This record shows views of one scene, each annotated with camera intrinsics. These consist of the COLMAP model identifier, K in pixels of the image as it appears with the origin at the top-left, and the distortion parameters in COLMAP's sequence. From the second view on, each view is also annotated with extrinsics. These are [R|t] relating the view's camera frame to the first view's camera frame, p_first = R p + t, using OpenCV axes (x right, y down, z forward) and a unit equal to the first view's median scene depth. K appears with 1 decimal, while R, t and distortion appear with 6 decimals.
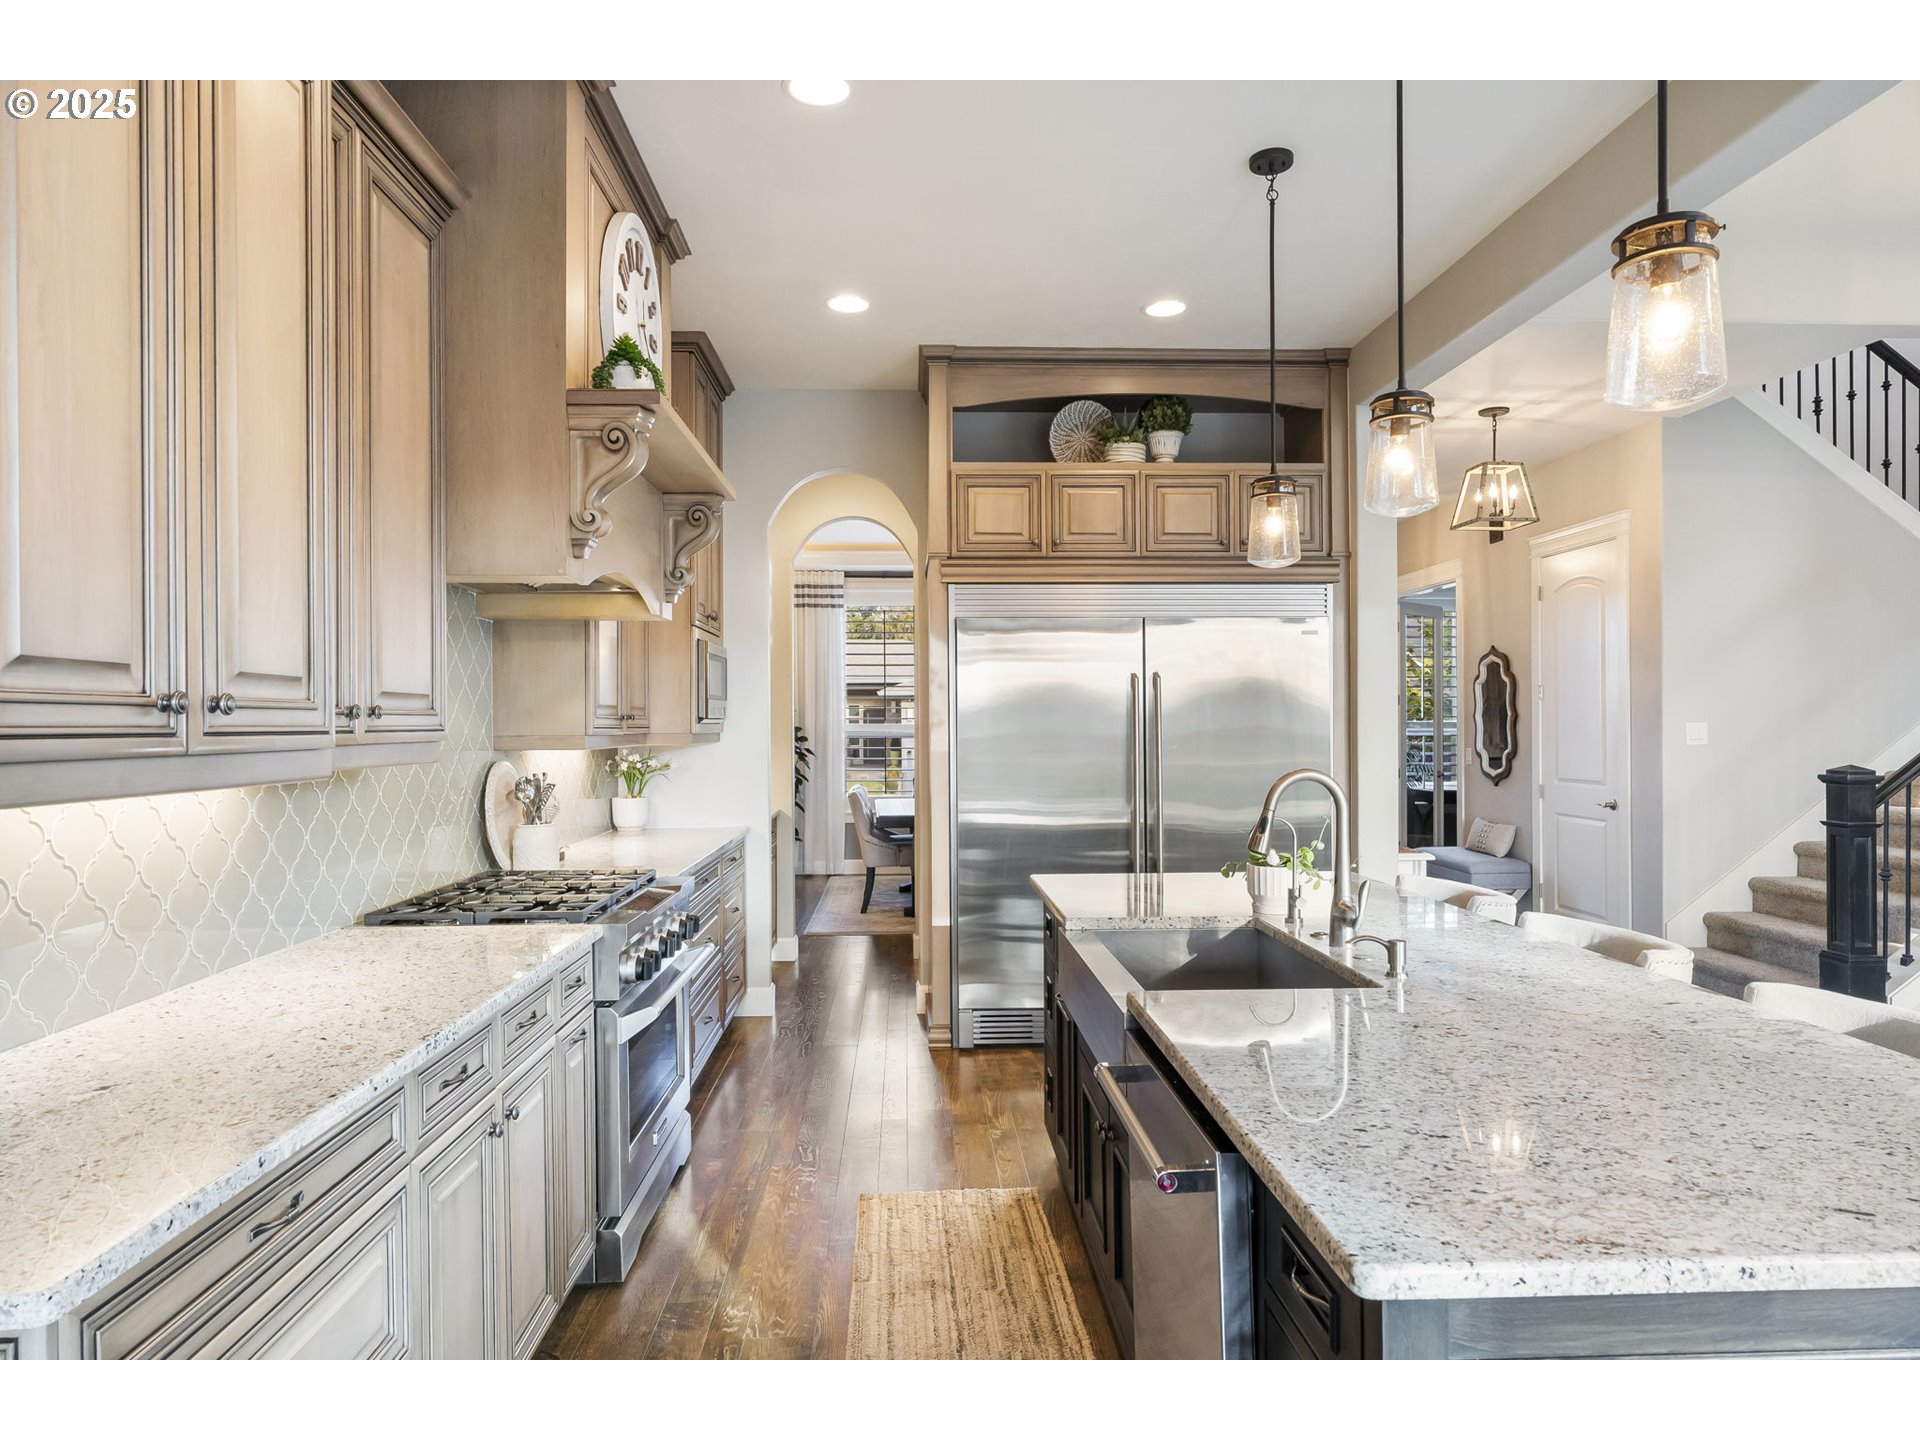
lens RADIAL K [[1098.7, 0, 960.0], [0, 1098.7, 720.0], [0, 0, 1]] dist [-0.025743, 0.000023]
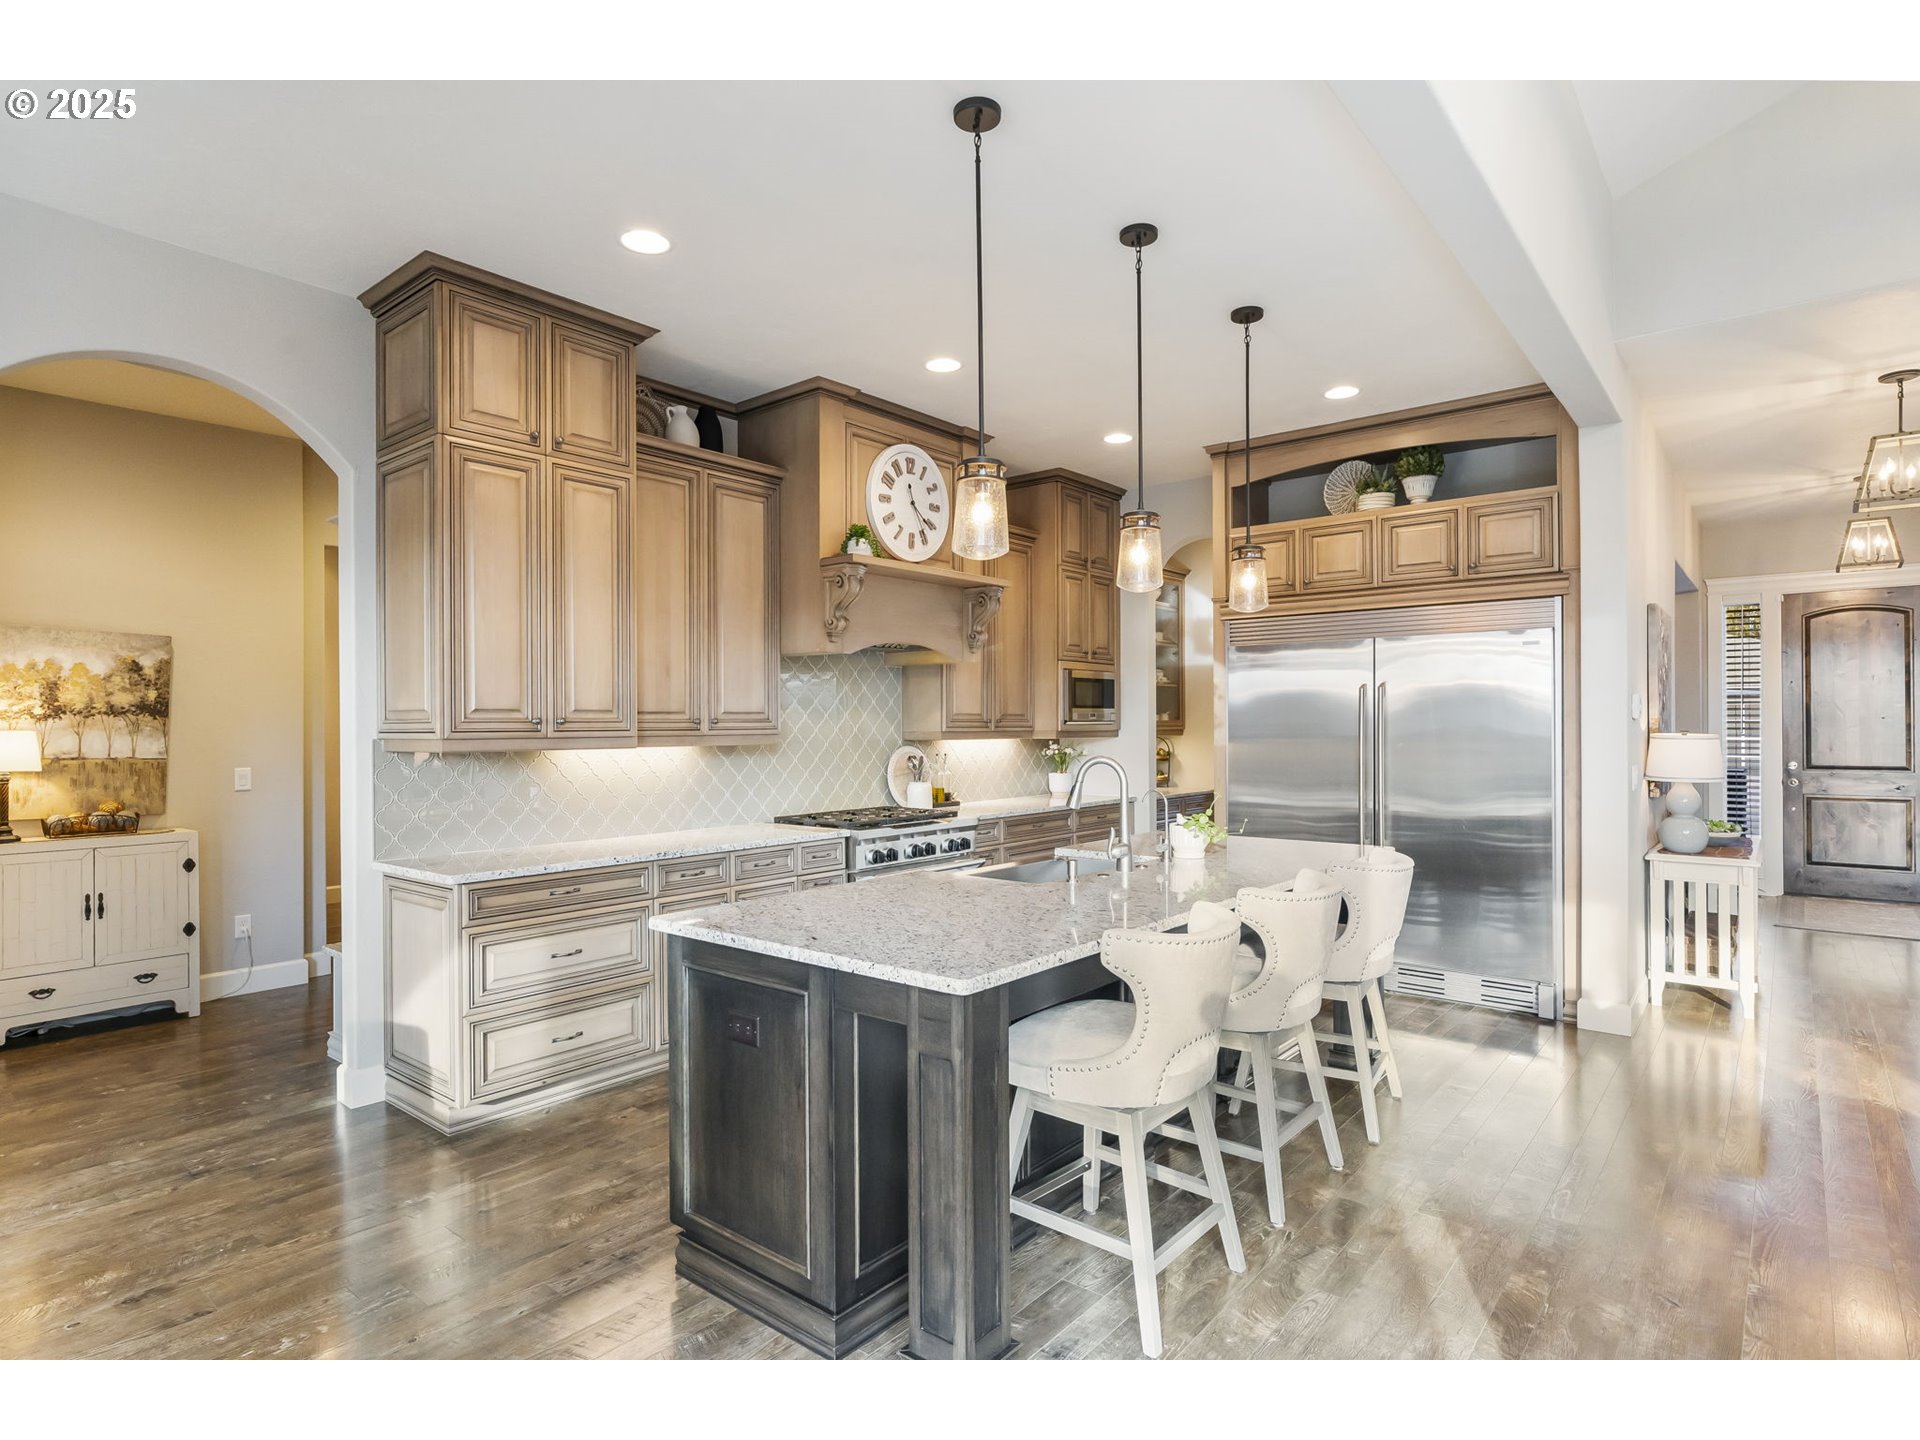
lens RADIAL K [[893.3, 0, 960.0], [0, 893.3, 720.0], [0, 0, 1]] dist [-0.004408, 0.000110]
pose [[0.782930, -0.001126, -0.622109, 0.421029], [0.002238, 0.999997, 0.001006, -0.004210], [0.622106, -0.002179, 0.782930, -0.060303]]
